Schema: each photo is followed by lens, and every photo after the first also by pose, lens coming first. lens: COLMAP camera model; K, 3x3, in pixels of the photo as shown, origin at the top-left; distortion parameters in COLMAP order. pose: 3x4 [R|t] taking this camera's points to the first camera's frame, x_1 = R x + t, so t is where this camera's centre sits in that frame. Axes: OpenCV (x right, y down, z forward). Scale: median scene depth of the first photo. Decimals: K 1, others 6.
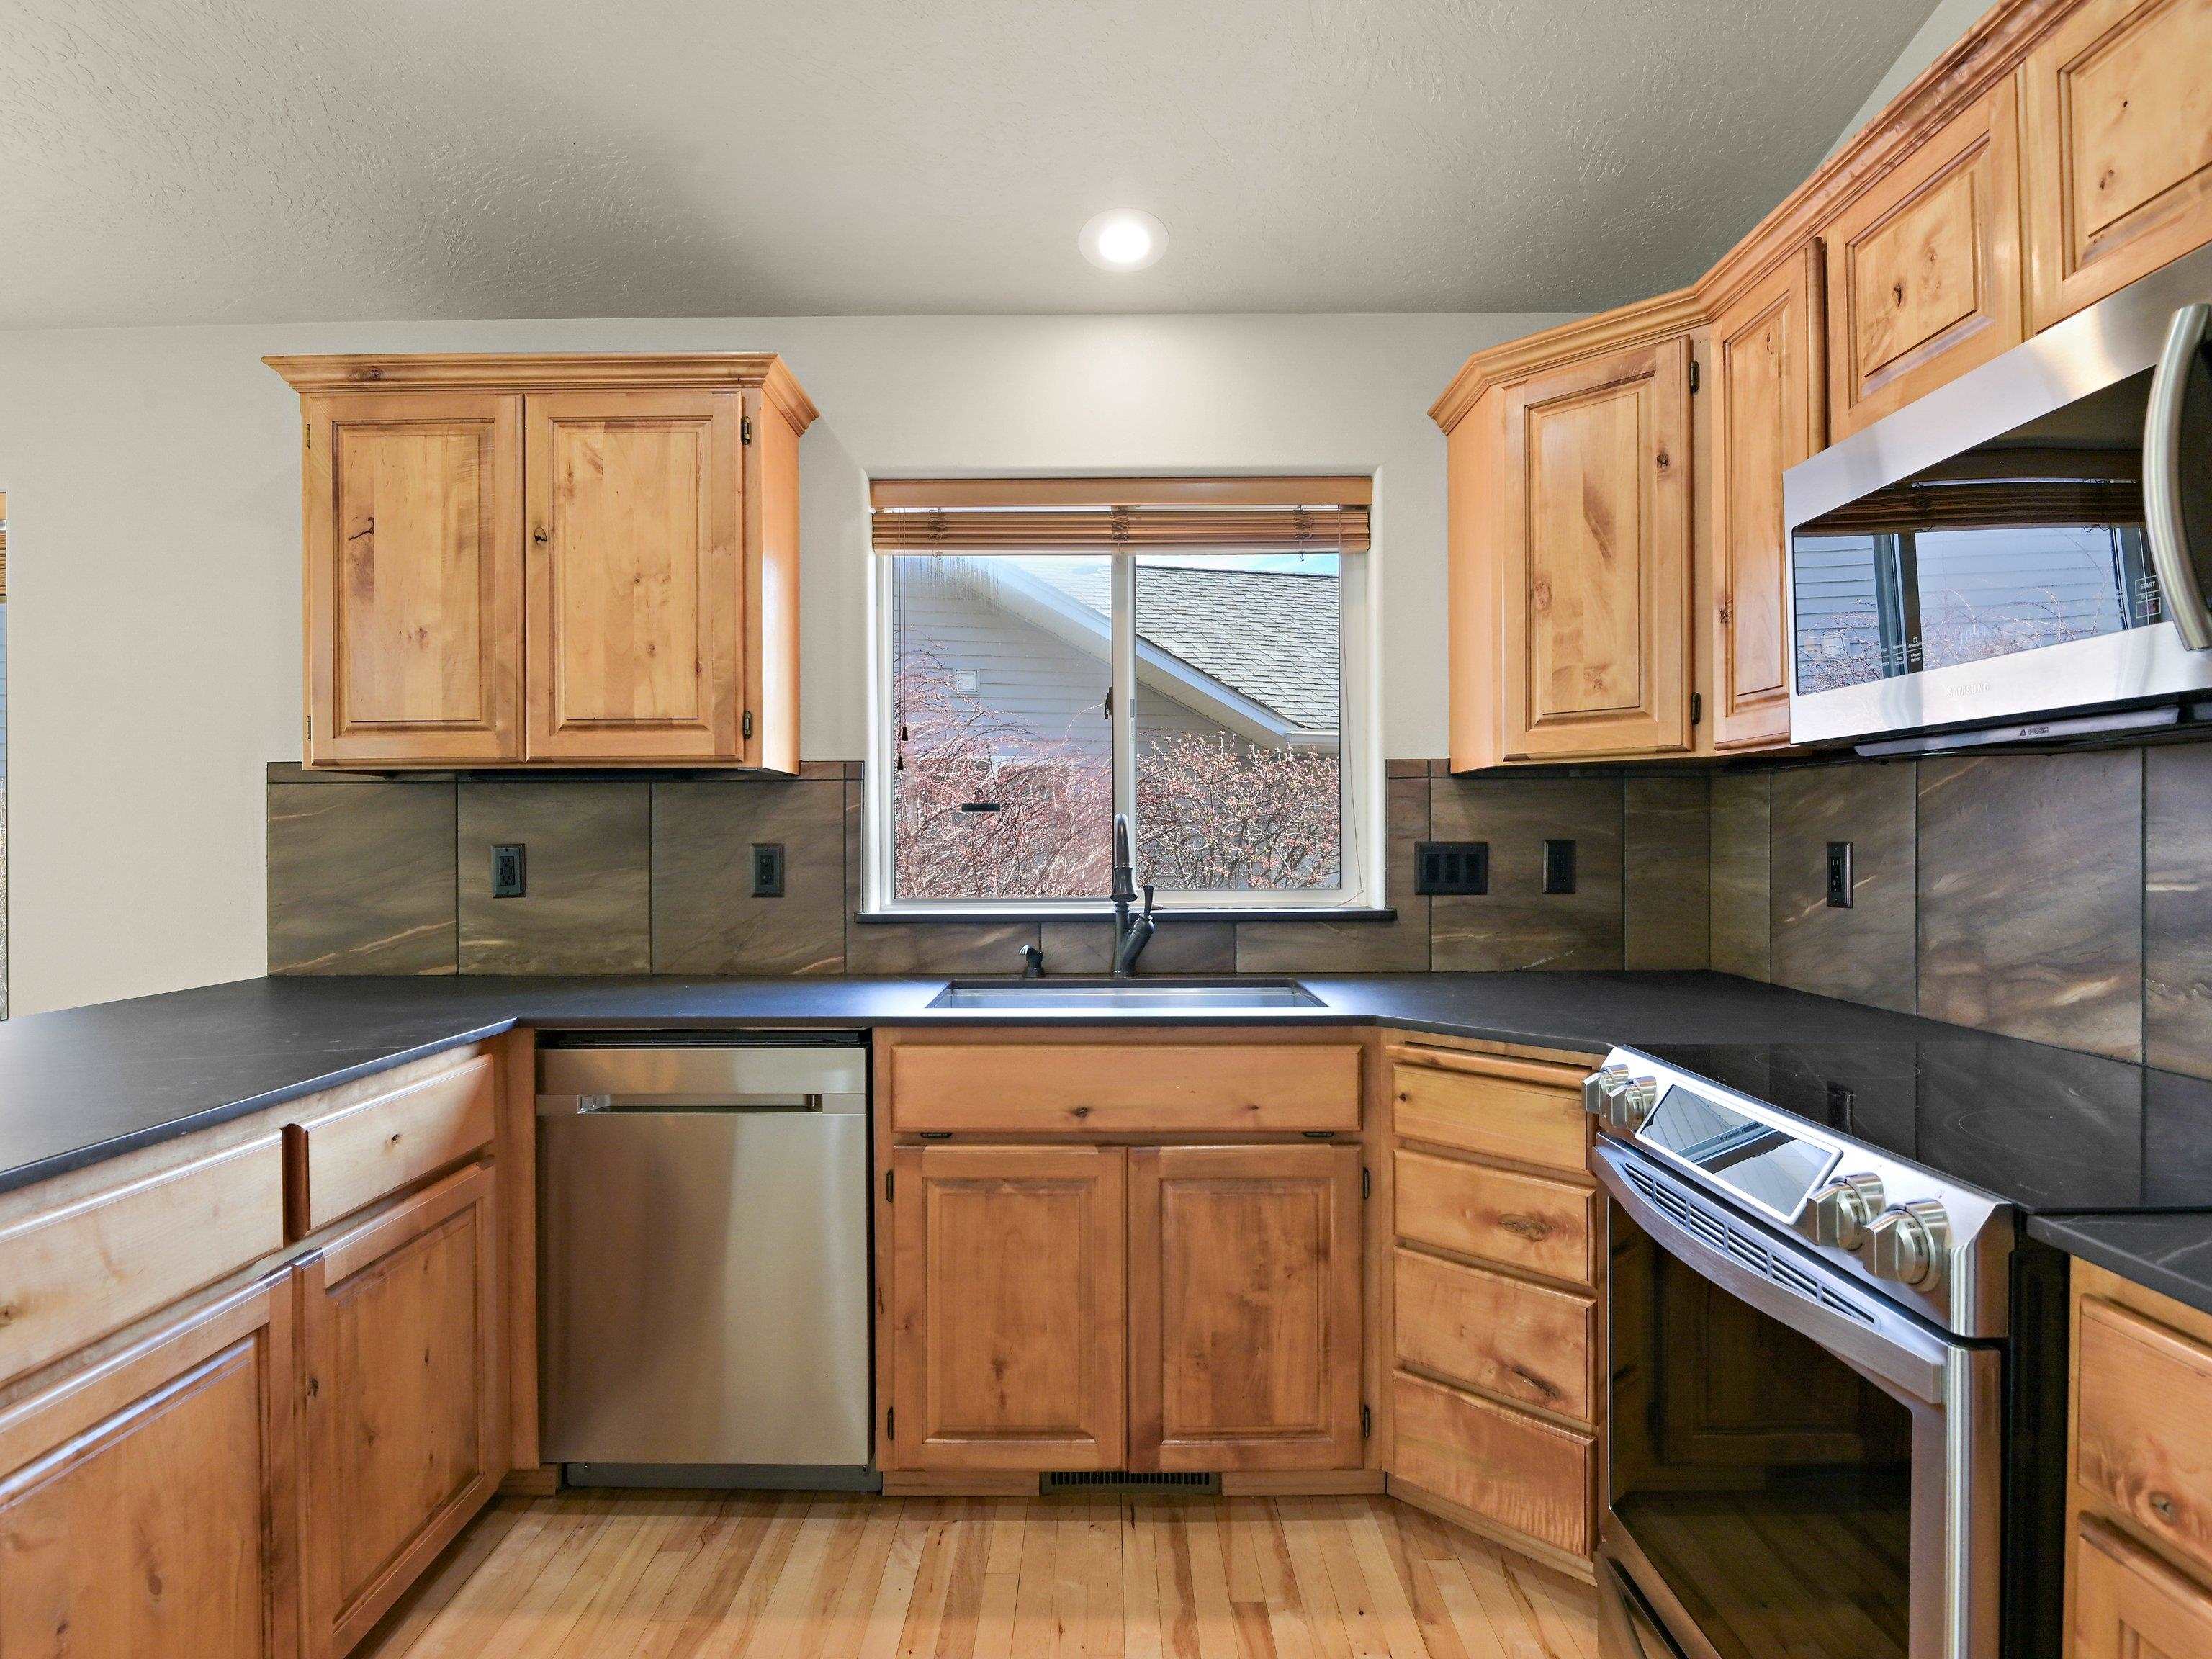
lens RADIAL K [[1184.9, 0, 1097.4], [0, 1184.9, 836.1], [0, 0, 1]] dist [-0.007267, -0.011085]
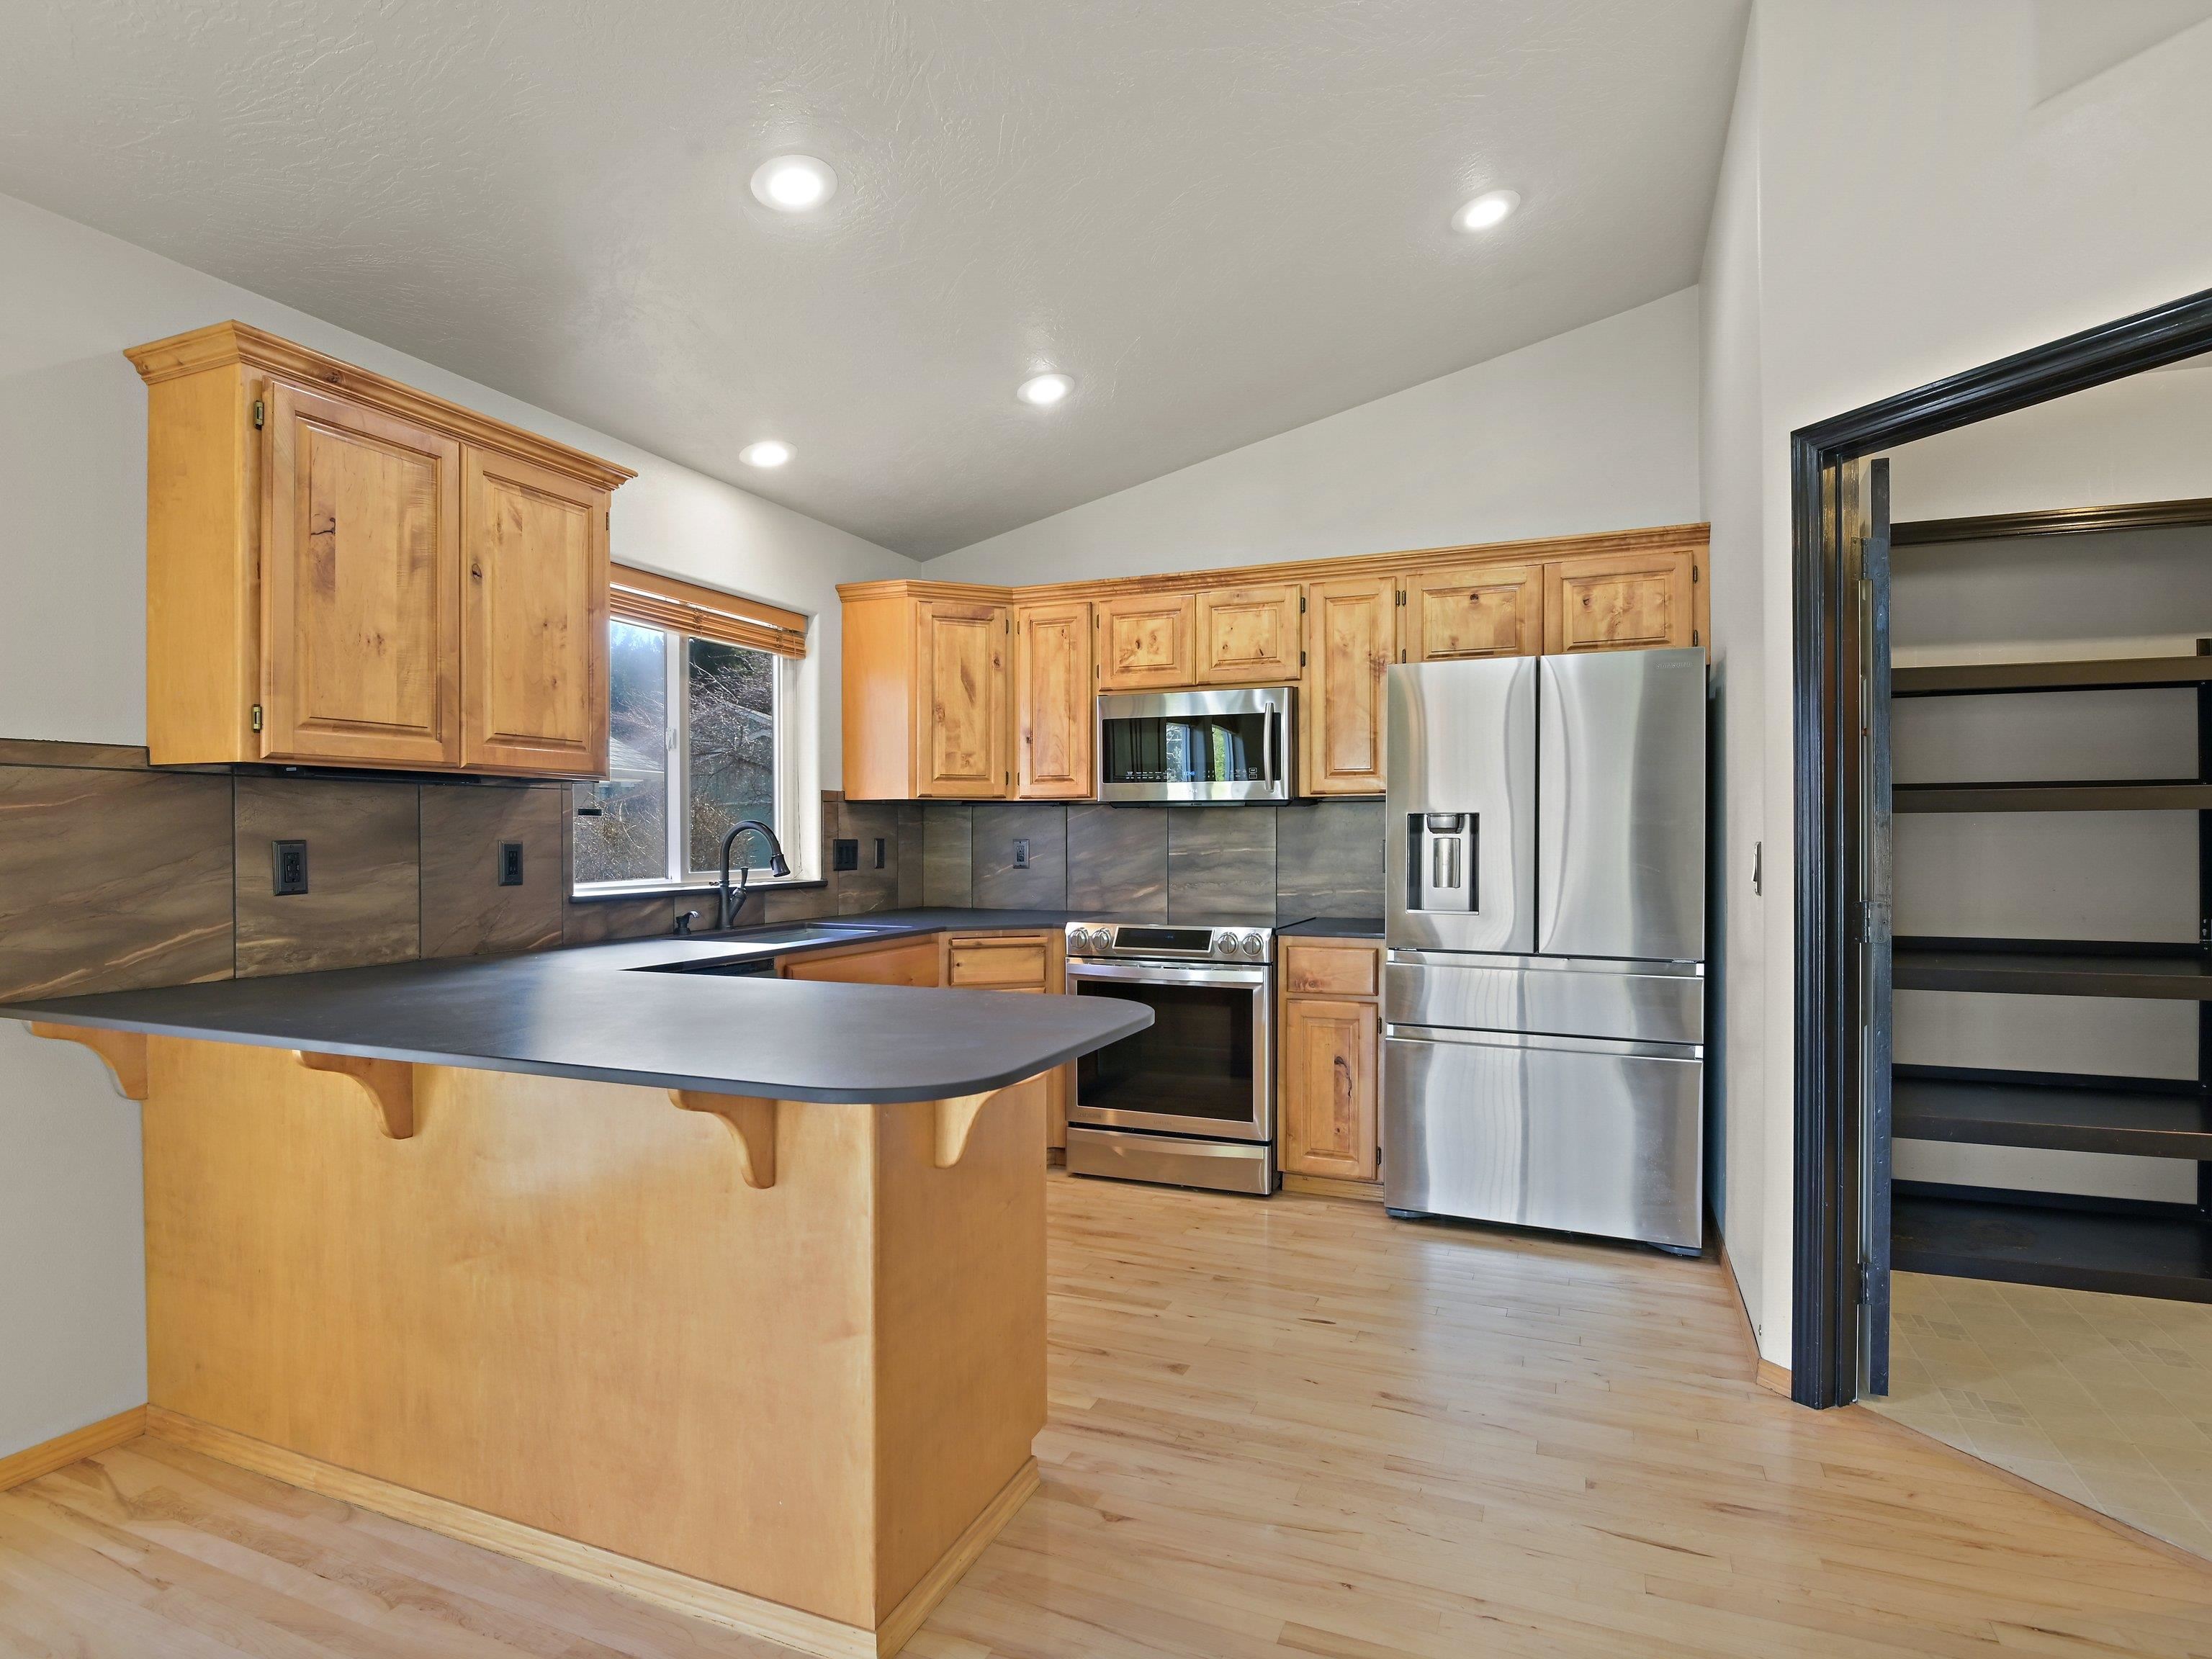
lens RADIAL K [[1184.9, 0, 1097.4], [0, 1184.9, 836.1], [0, 0, 1]] dist [-0.007267, -0.011085]
pose [[0.380514, 0.004188, 0.924766, -1.302007], [-0.001395, 0.999991, -0.003954, 0.006836], [-0.924774, 0.000215, 0.380517, 0.004983]]
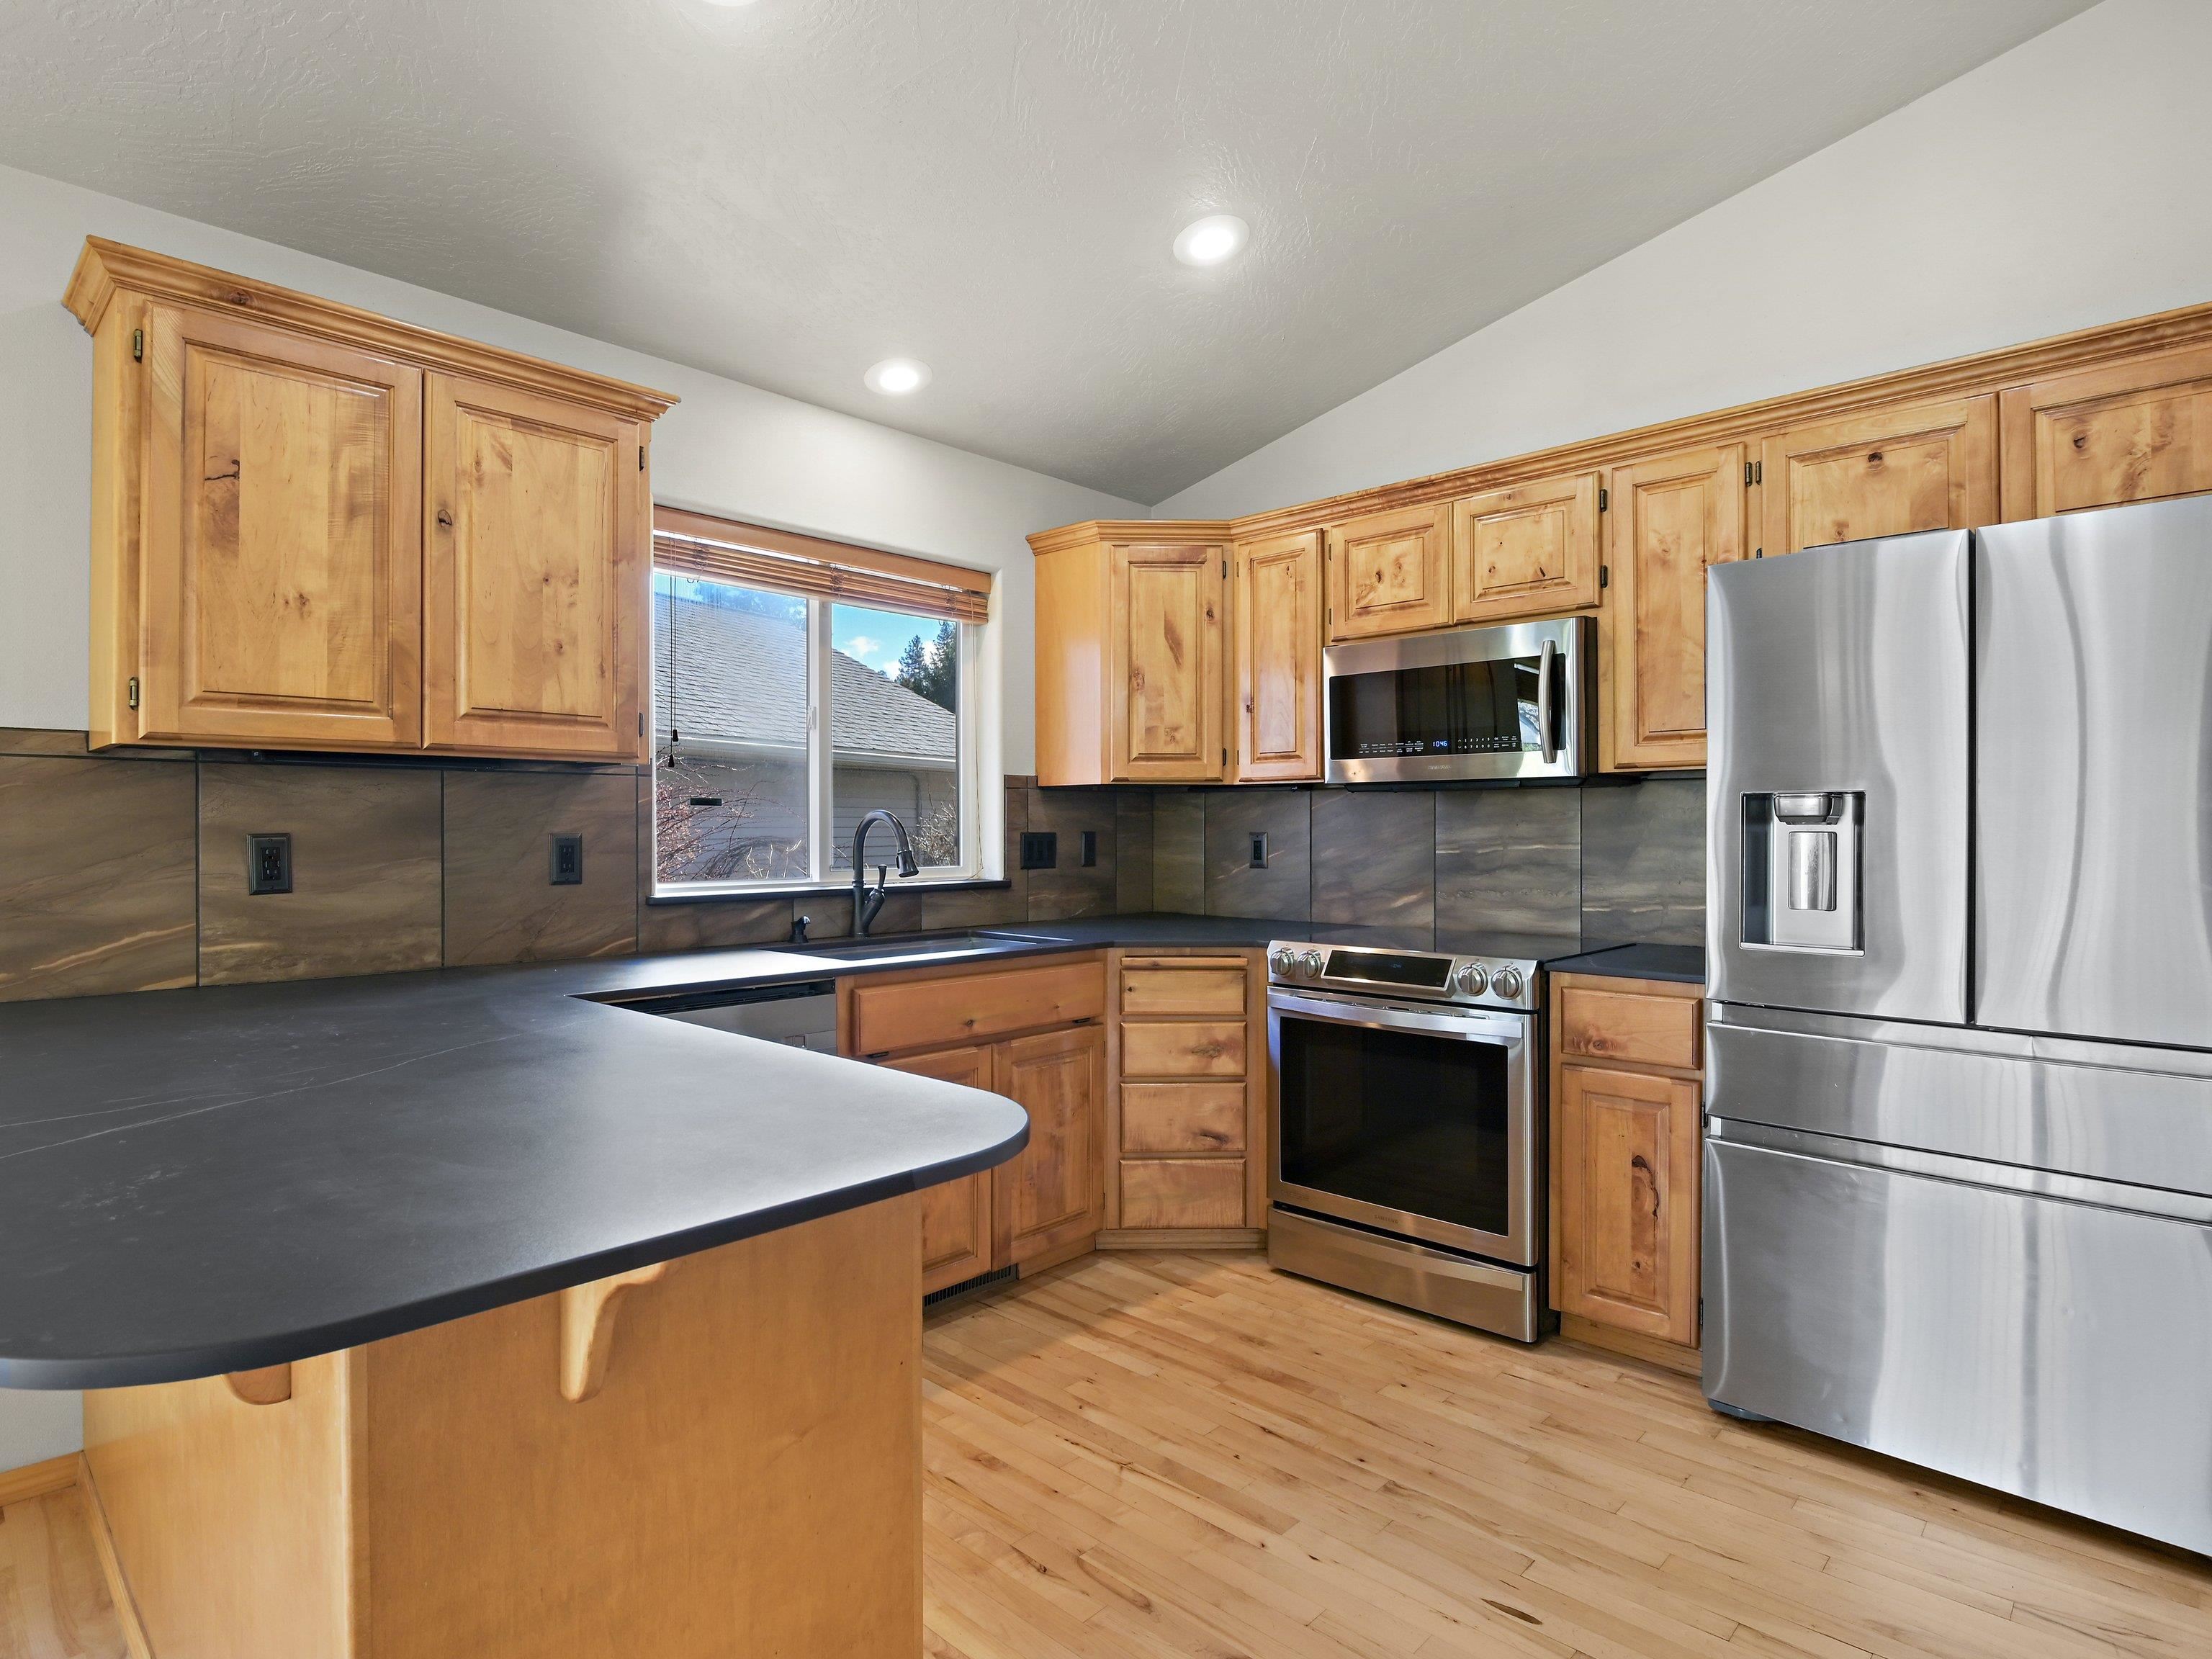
lens RADIAL K [[1176.5, 0, 1098.3], [0, 1176.5, 821.9], [0, 0, 1]] dist [-0.004133, -0.013401]
pose [[0.682389, 0.007990, 0.730946, -0.810428], [-0.002705, 0.999961, -0.008405, 0.004149], [-0.730984, 0.003758, 0.682384, -0.059421]]
